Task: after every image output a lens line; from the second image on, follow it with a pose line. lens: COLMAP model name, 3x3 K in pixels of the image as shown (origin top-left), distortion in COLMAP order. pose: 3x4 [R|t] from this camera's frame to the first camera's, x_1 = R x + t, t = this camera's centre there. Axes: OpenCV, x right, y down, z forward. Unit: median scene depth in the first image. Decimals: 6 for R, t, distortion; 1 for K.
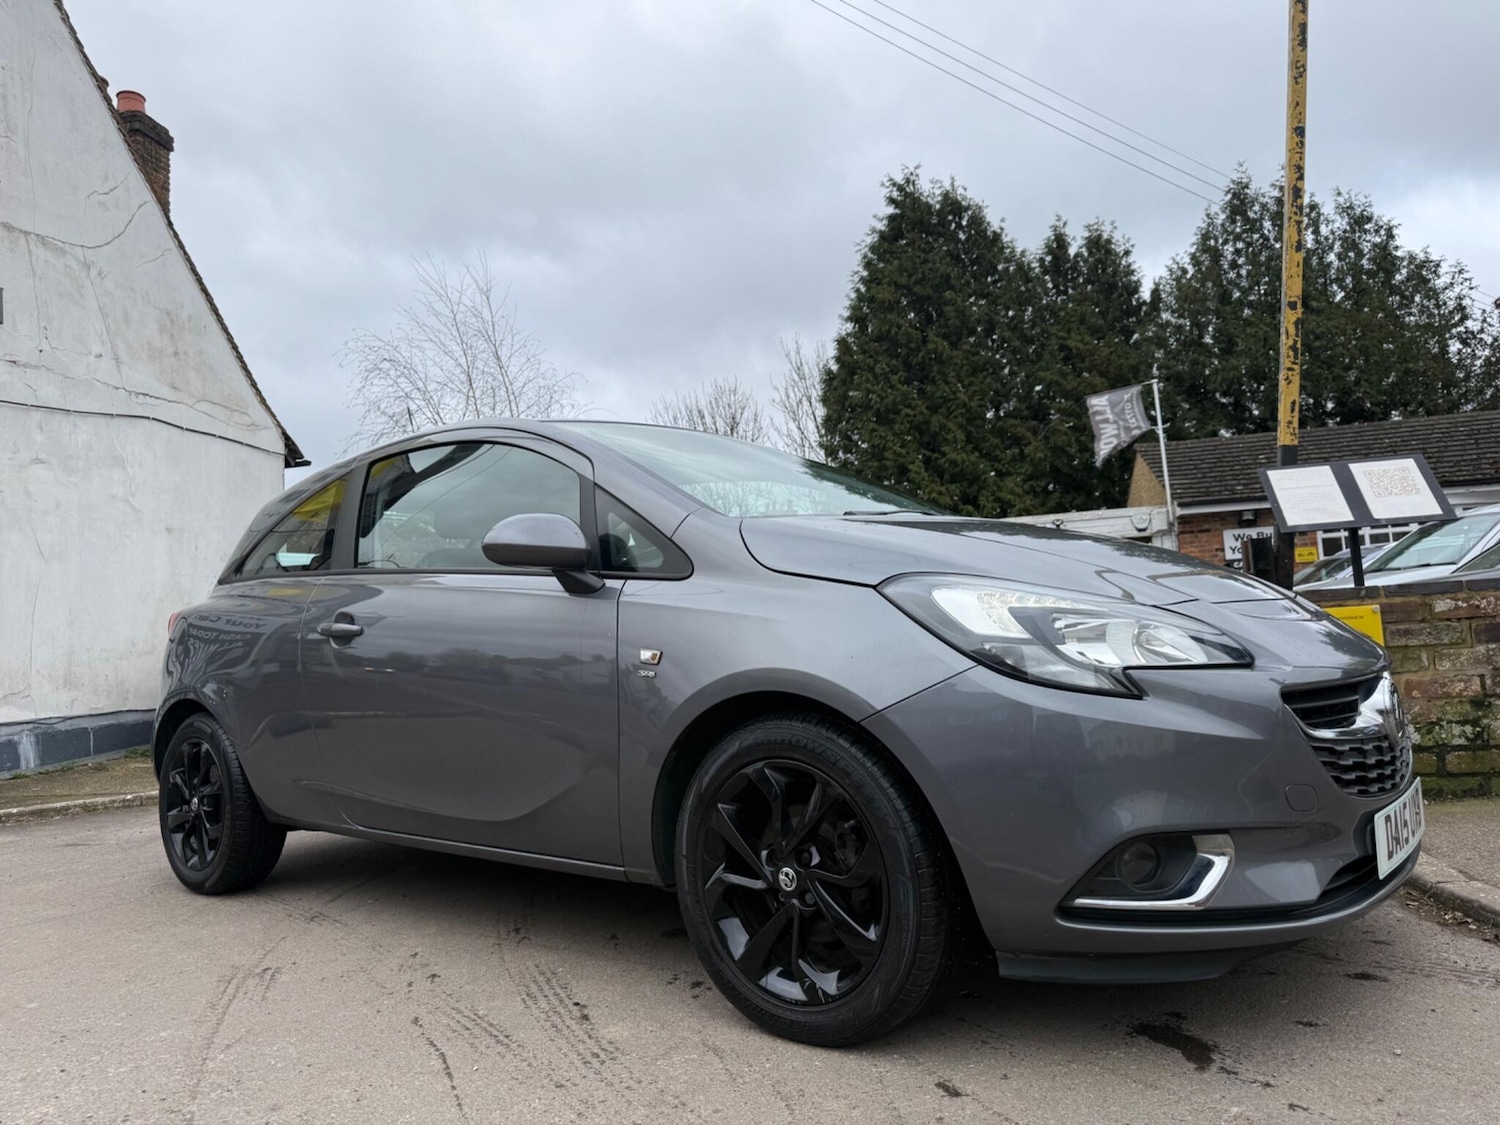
lens RADIAL K [[1065.0, 0, 731.2], [0, 1065.0, 556.7], [0, 0, 1]] dist [0.020235, -0.022337]
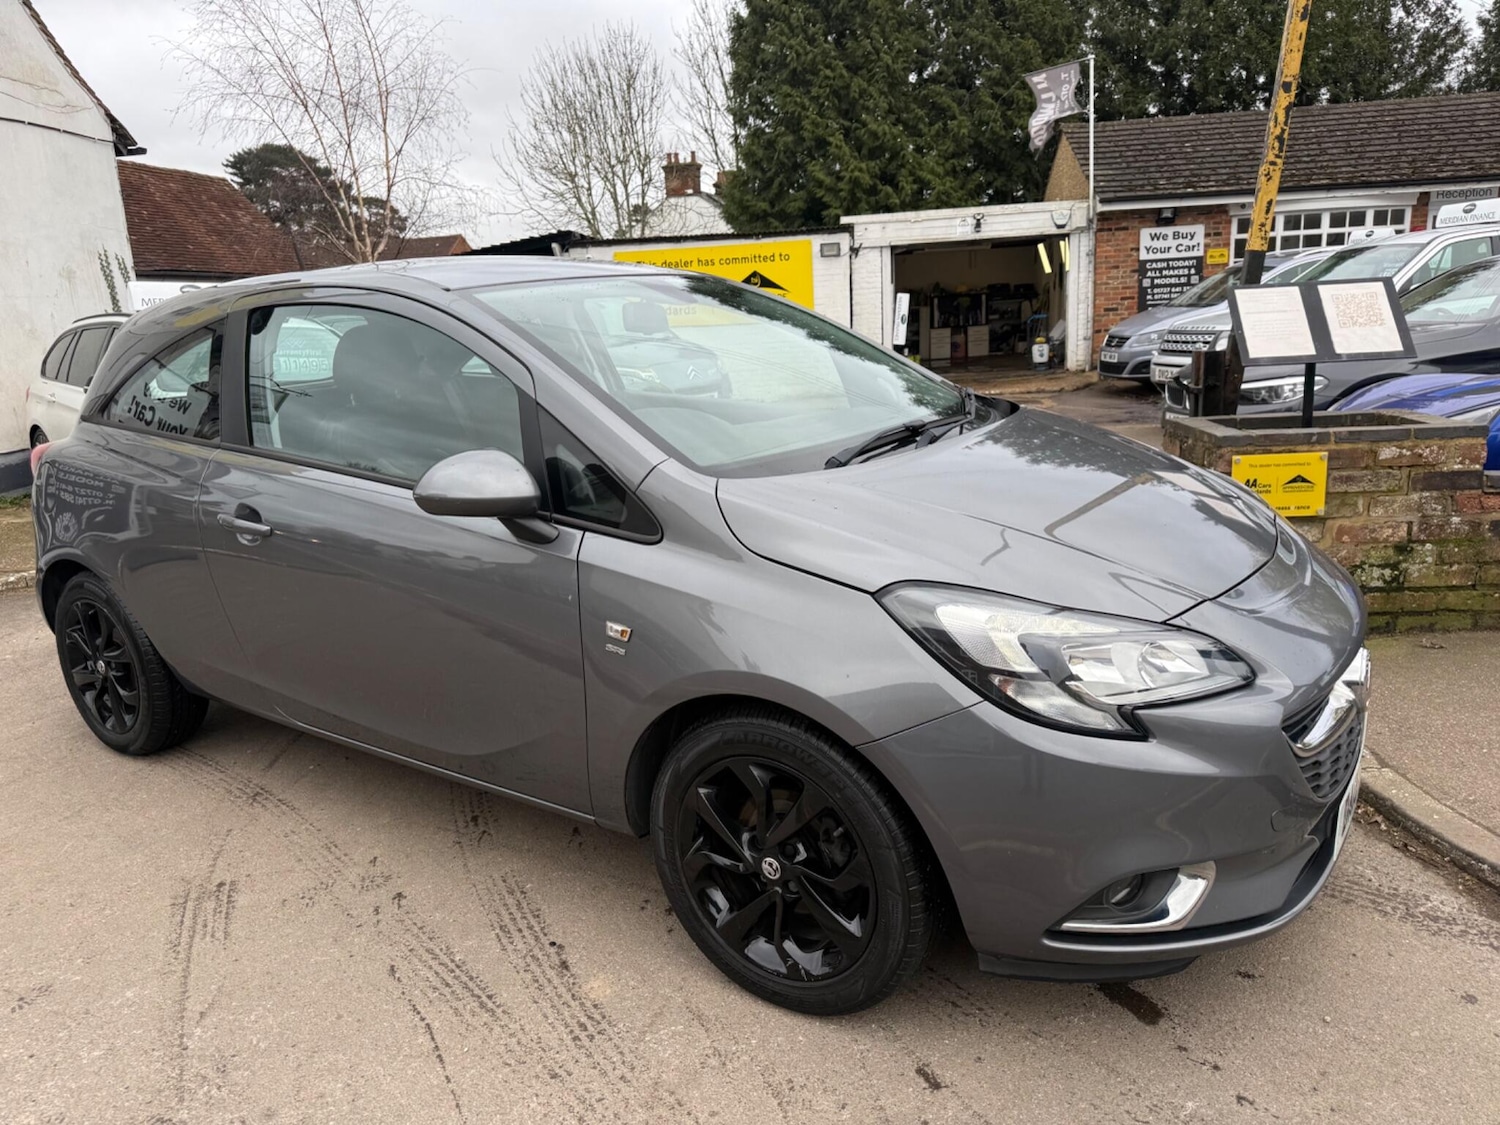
lens RADIAL K [[1065.5, 0, 749.0], [0, 1065.5, 572.8], [0, 0, 1]] dist [0.016324, -0.017462]
pose [[0.993849, -0.022457, 0.108443, -0.039875], [-0.013589, 0.947093, 0.320671, -0.160202], [-0.109907, -0.320172, 0.940963, 0.087530]]
